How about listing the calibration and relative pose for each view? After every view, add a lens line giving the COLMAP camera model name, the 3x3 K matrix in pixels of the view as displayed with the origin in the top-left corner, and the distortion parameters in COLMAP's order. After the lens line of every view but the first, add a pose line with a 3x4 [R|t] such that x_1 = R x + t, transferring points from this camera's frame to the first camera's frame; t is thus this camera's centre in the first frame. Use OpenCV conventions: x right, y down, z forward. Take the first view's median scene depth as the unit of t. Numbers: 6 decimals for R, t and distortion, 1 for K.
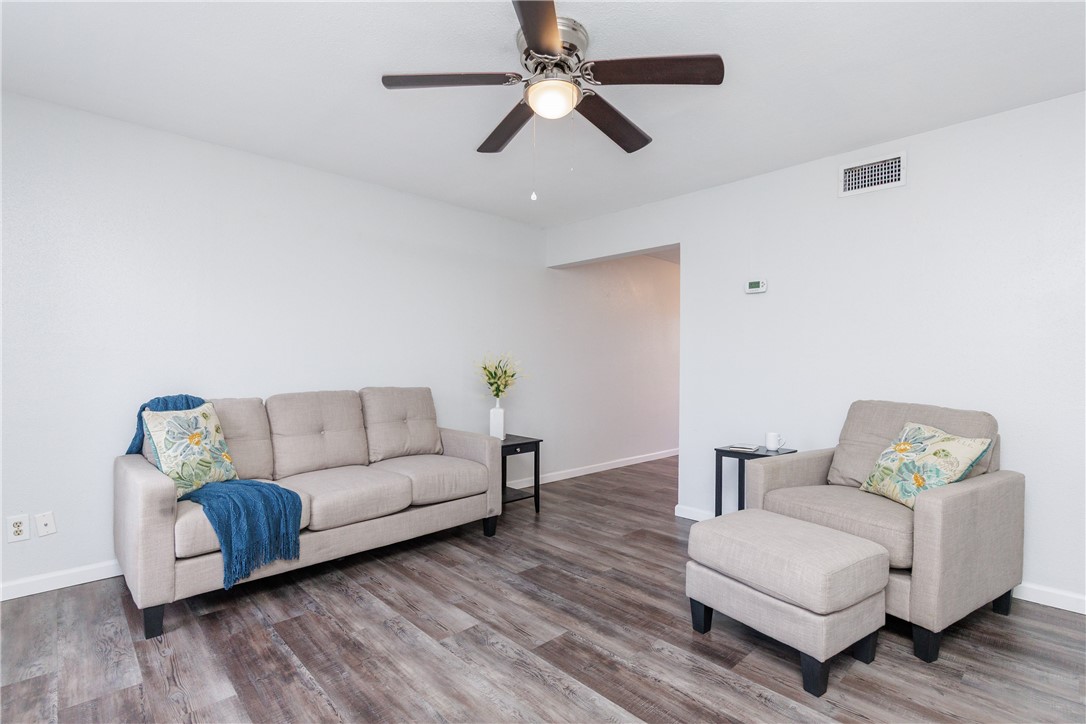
lens RADIAL K [[513.4, 0, 544.8], [0, 513.4, 367.7], [0, 0, 1]] dist [-0.013904, 0.001203]
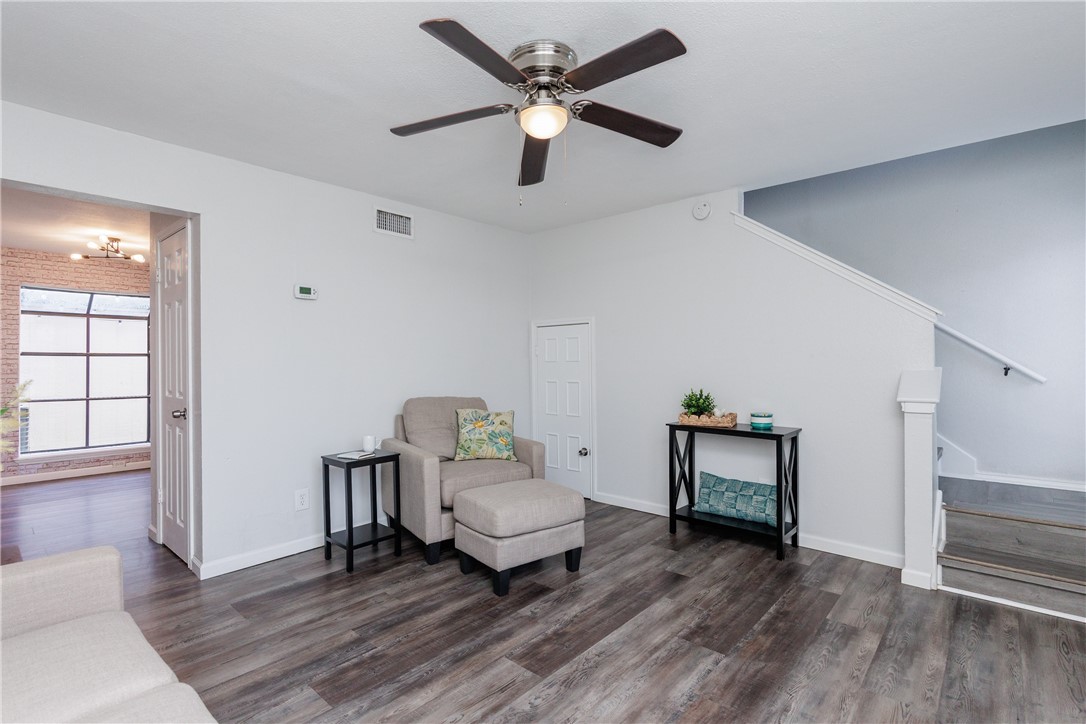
lens RADIAL K [[513.4, 0, 542.9], [0, 513.4, 357.7], [0, 0, 1]] dist [-0.013904, 0.001203]
pose [[-0.075648, -0.000013, 0.997135, -0.864940], [0.016893, 0.999856, 0.001294, -0.043432], [-0.996991, 0.016943, -0.075637, 0.936434]]
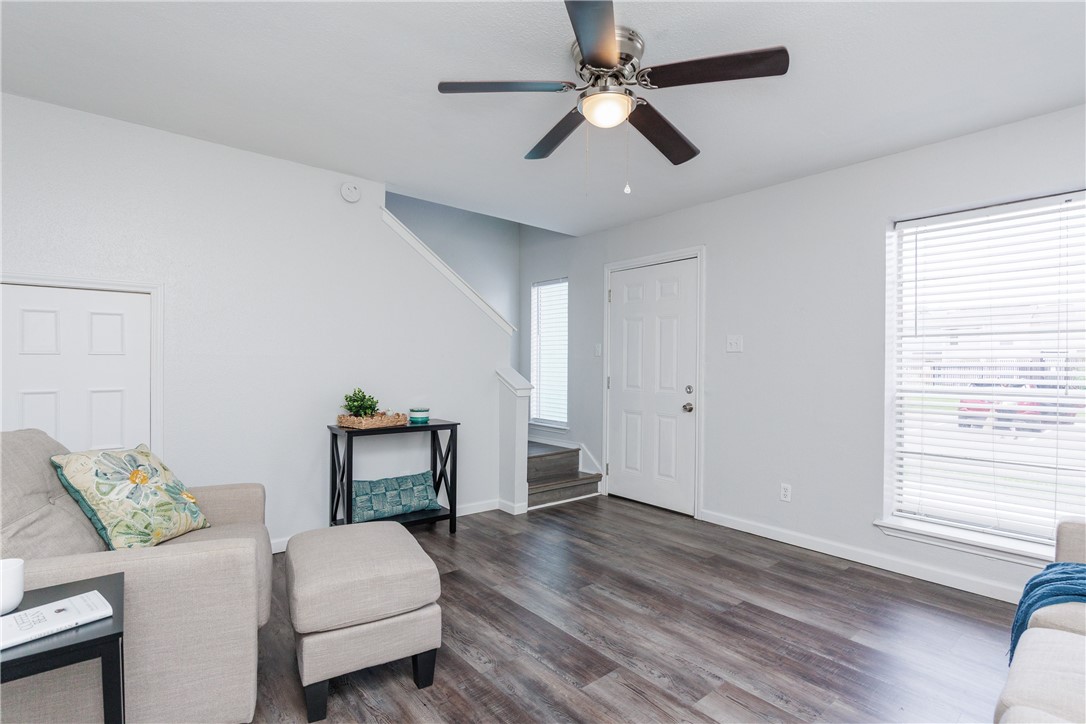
lens RADIAL K [[513.4, 0, 546.1], [0, 513.4, 364.2], [0, 0, 1]] dist [-0.013904, 0.001203]
pose [[-0.998030, -0.016630, 0.060491, 0.058145], [-0.016154, 0.999835, 0.008353, -0.026532], [-0.060620, 0.007359, -0.998134, 1.742349]]
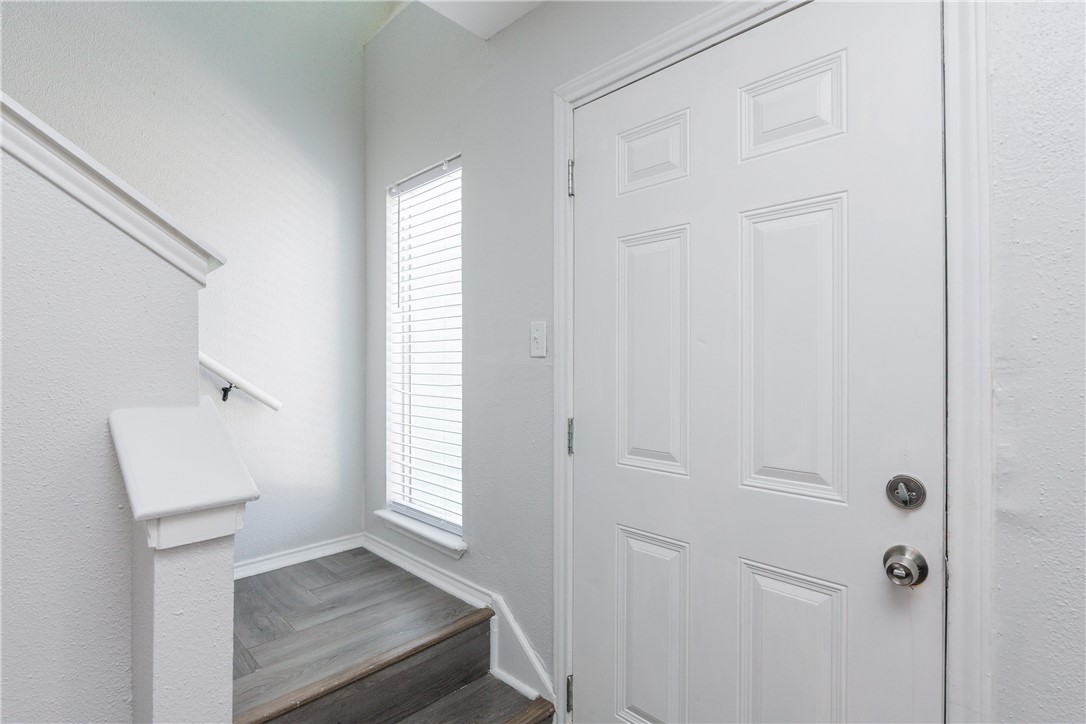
lens RADIAL K [[513.4, 0, 550.7], [0, 513.4, 356.1], [0, 0, 1]] dist [-0.013904, 0.001203]
pose [[-0.998783, -0.006128, -0.048938, -0.007090], [-0.005854, 0.999966, -0.005743, -0.041919], [0.048971, -0.005450, -0.998785, 0.386358]]
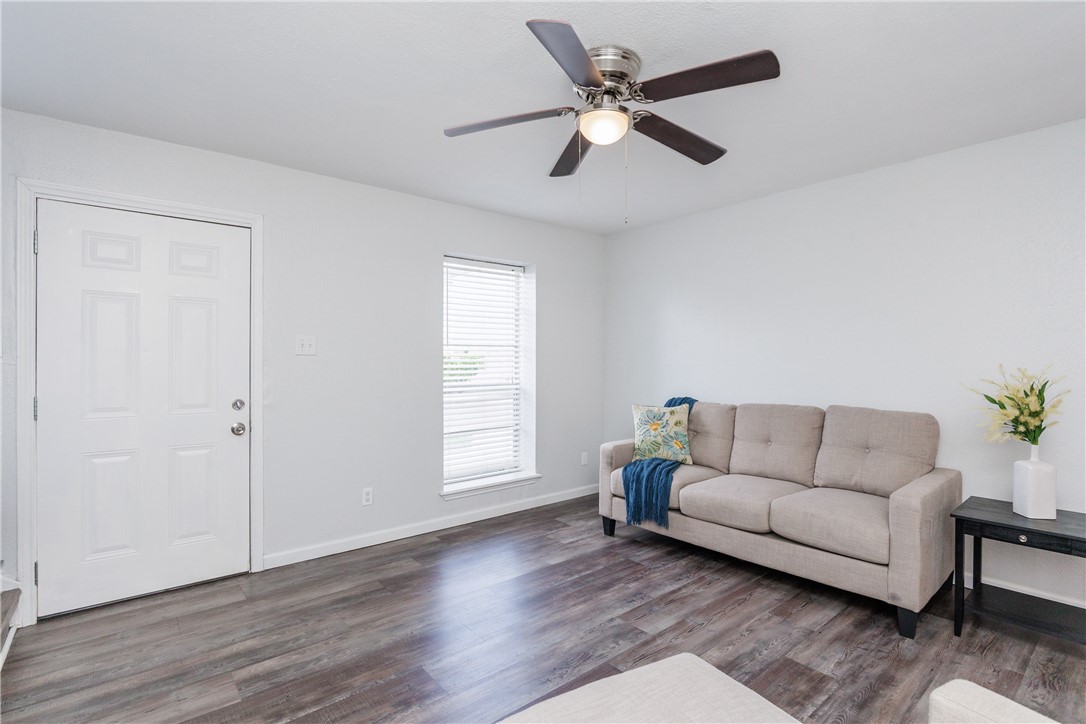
lens RADIAL K [[513.4, 0, 541.5], [0, 513.4, 367.3], [0, 0, 1]] dist [-0.013904, 0.001203]
pose [[-0.073061, 0.008990, -0.997287, 0.890706], [-0.011961, 0.999880, 0.009889, -0.048058], [0.997256, 0.012651, -0.072945, 0.823503]]
